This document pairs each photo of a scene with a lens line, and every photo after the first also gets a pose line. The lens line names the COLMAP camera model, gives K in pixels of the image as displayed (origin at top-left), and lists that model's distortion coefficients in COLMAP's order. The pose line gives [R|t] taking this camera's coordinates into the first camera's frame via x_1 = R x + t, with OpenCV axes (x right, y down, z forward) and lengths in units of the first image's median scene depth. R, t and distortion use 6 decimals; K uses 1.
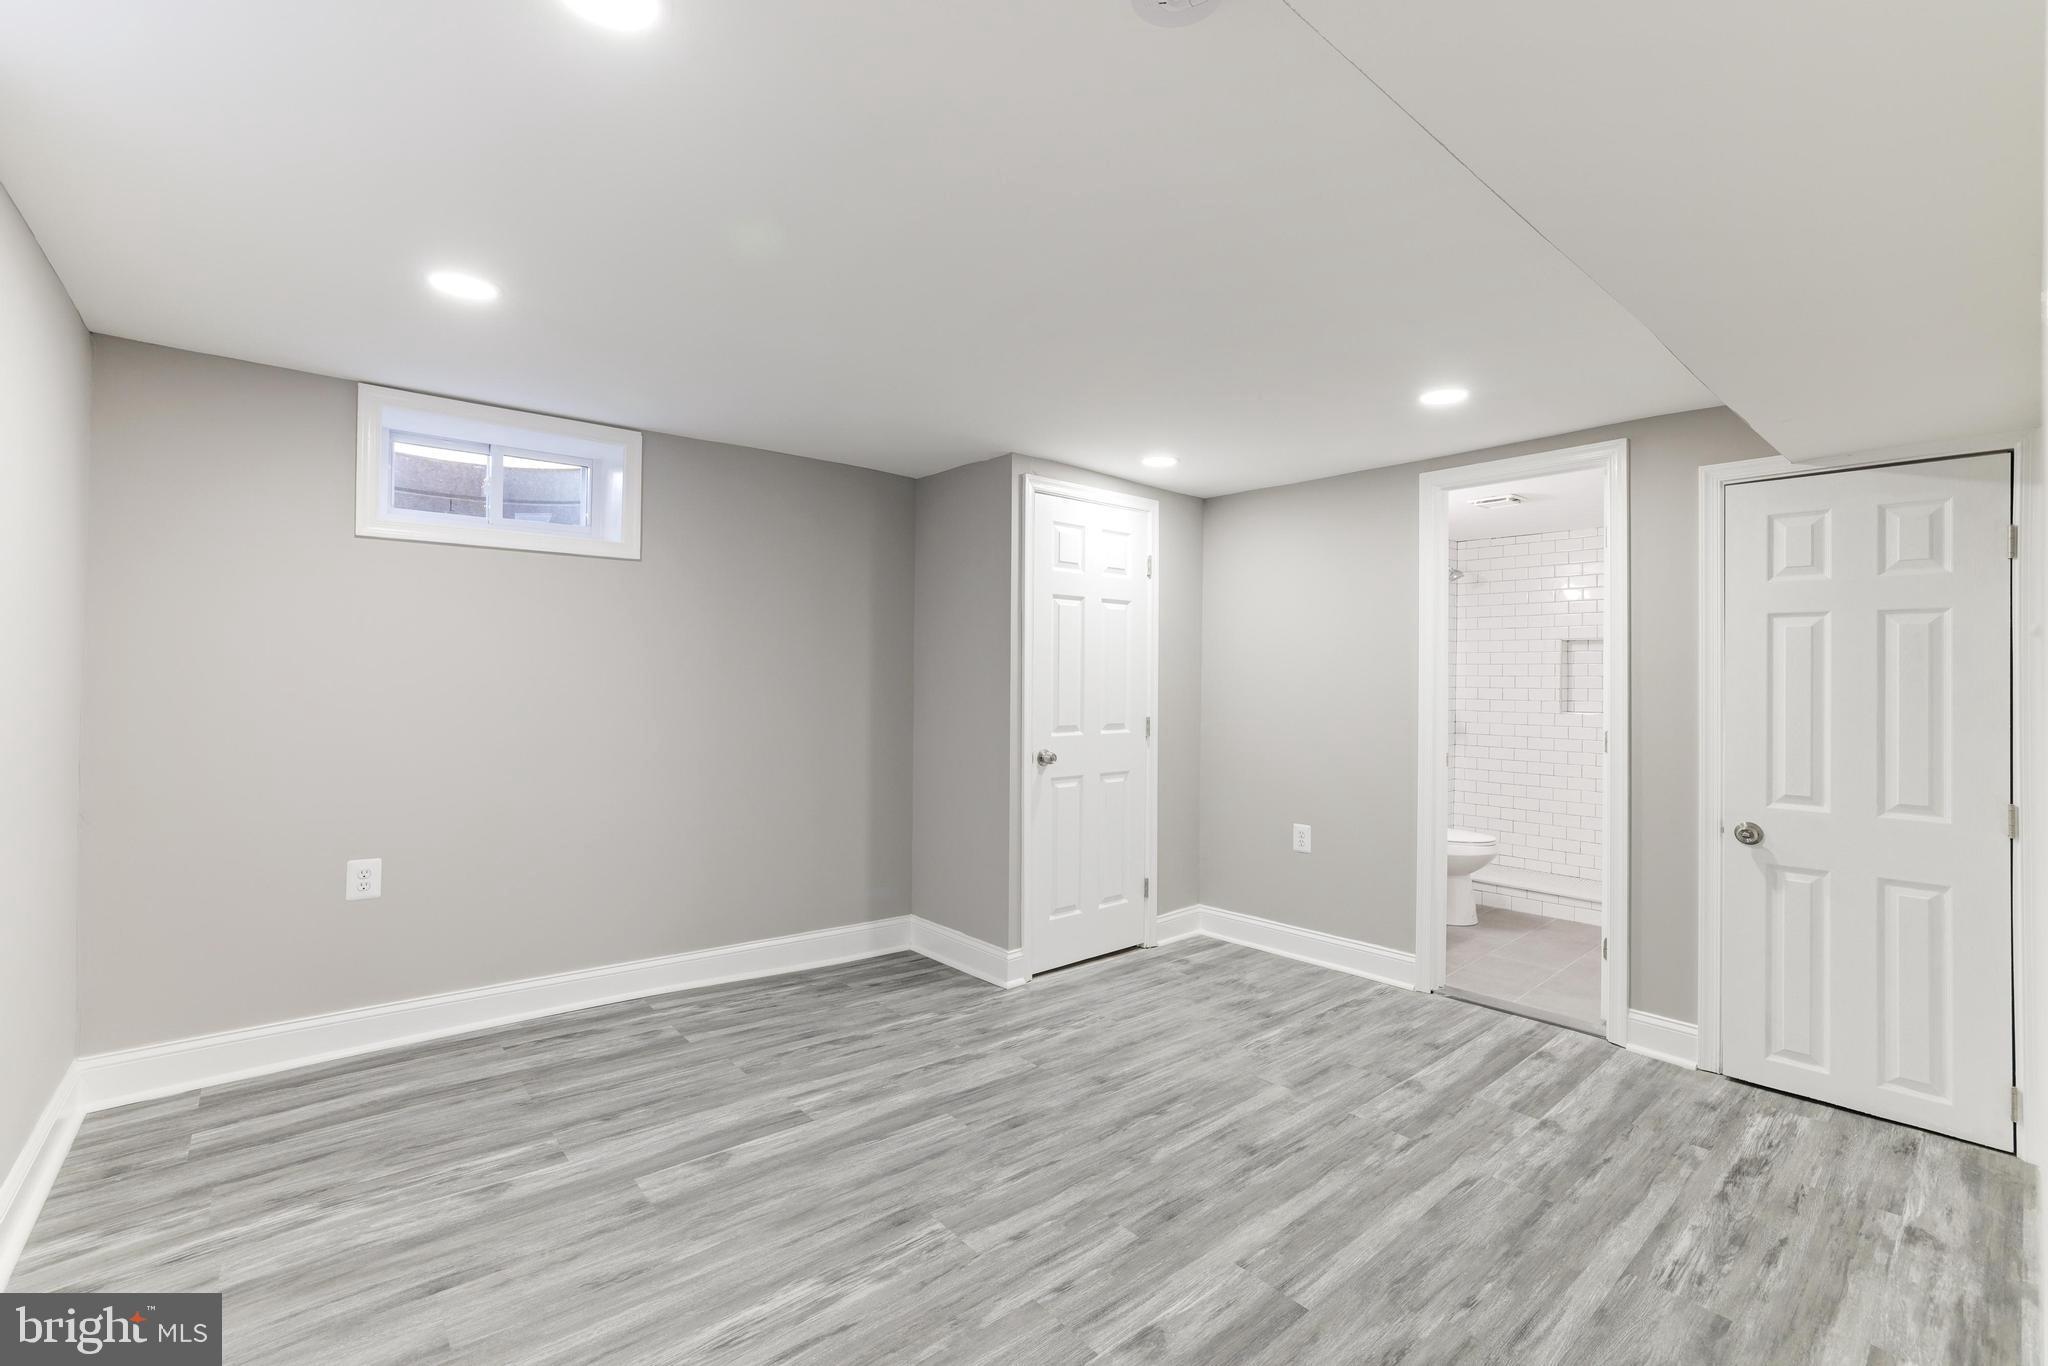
lens RADIAL K [[888.3, 0, 1020.7], [0, 888.3, 673.2], [0, 0, 1]] dist [-0.050400, 0.020971]
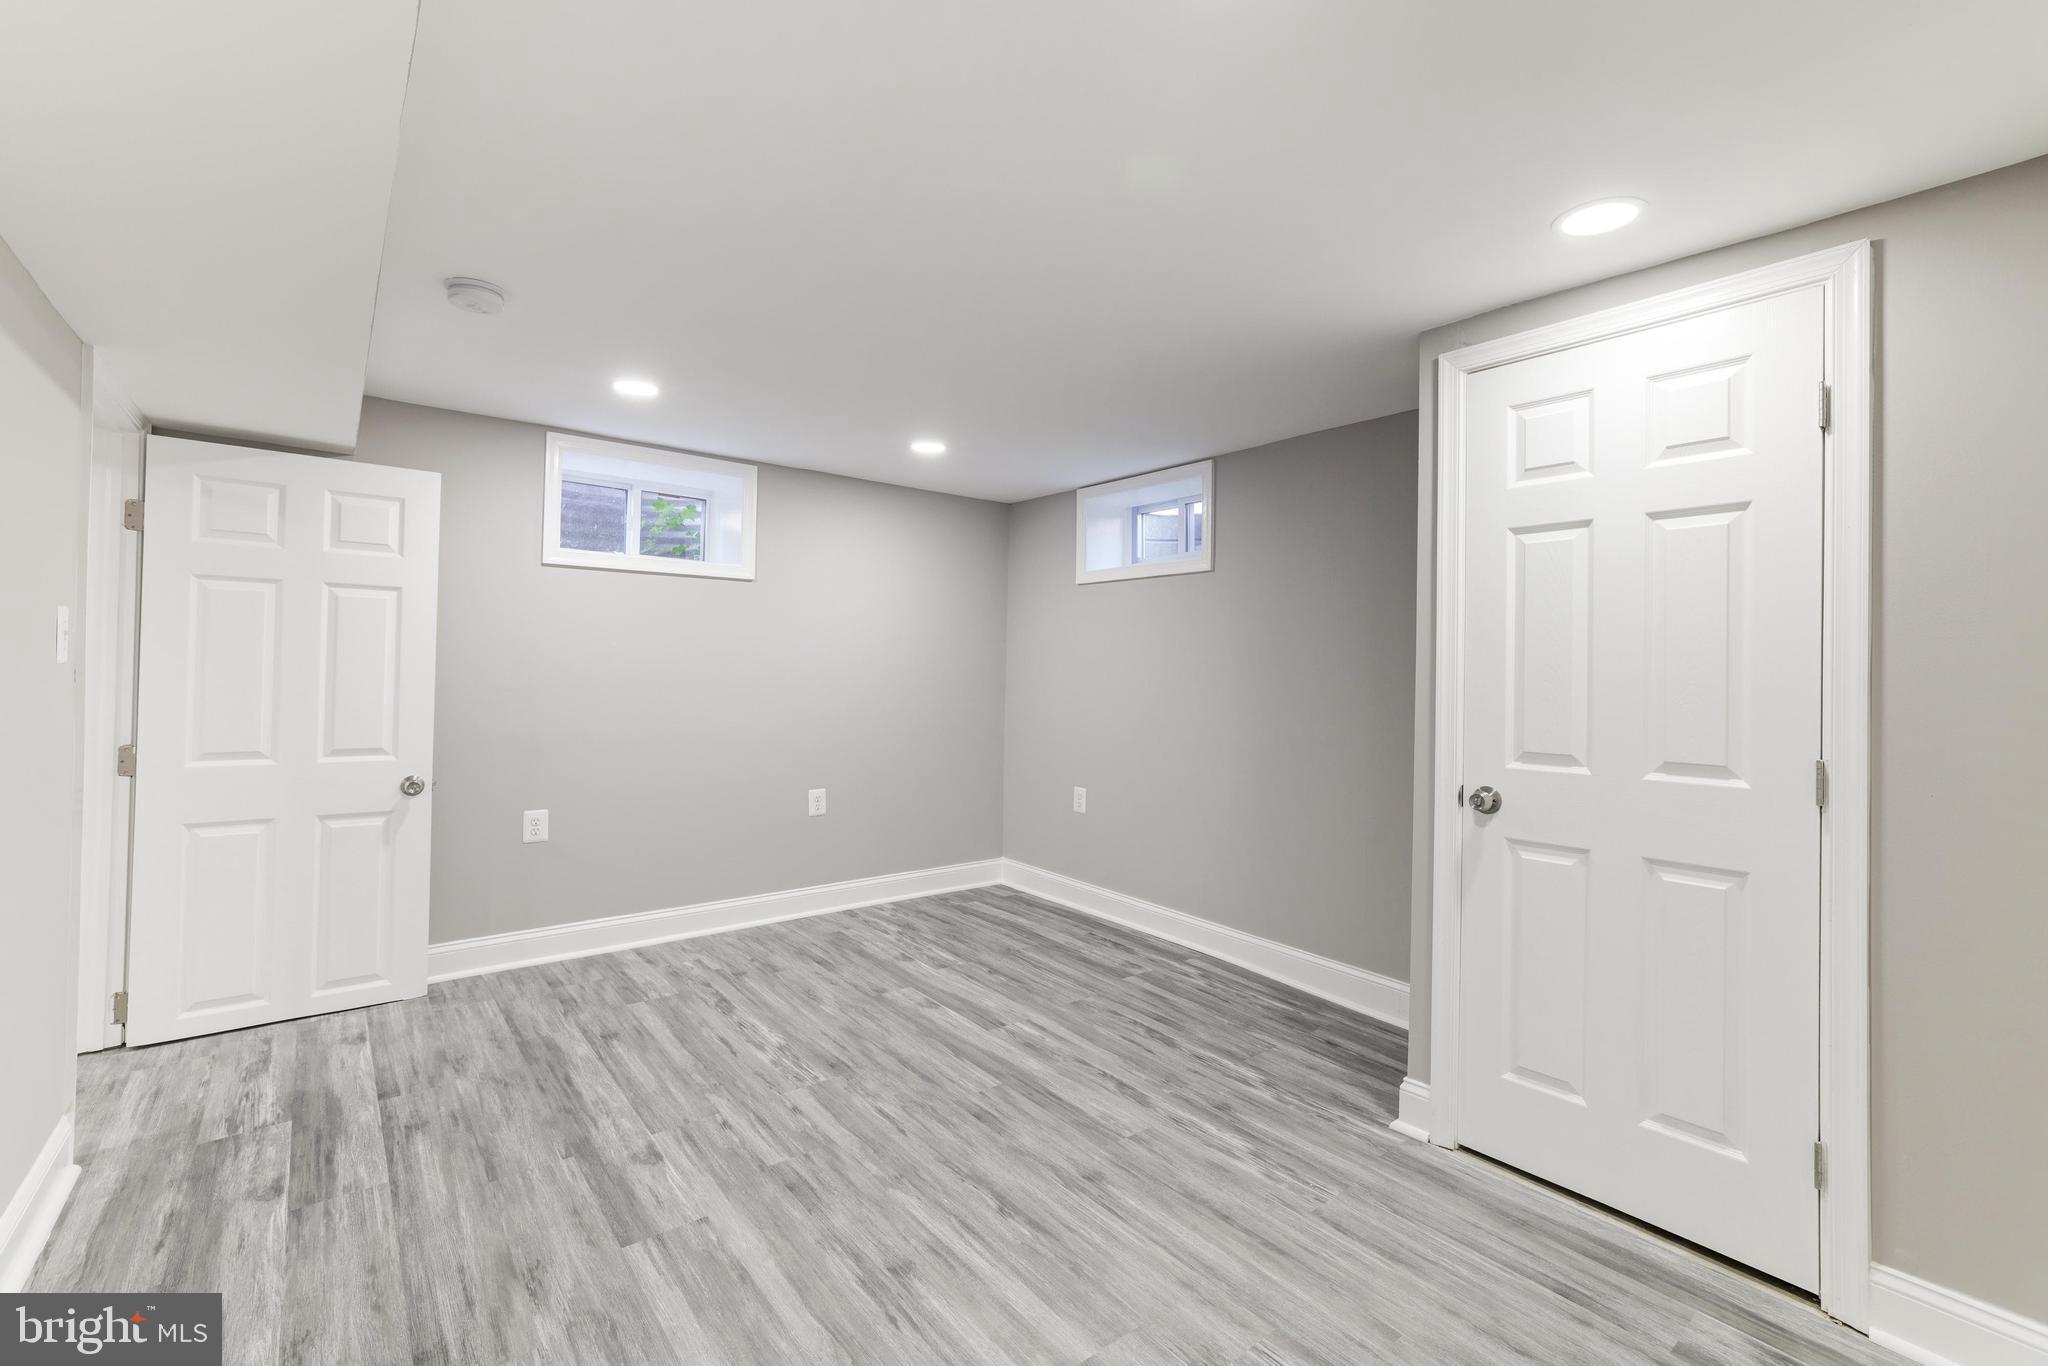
lens RADIAL K [[888.3, 0, 1020.7], [0, 888.3, 673.2], [0, 0, 1]] dist [-0.050400, 0.020971]
pose [[-0.030544, -0.009319, -0.999490, 0.902820], [-0.017439, 0.999809, -0.008790, 0.026136], [0.999381, 0.017162, -0.030700, 0.988134]]
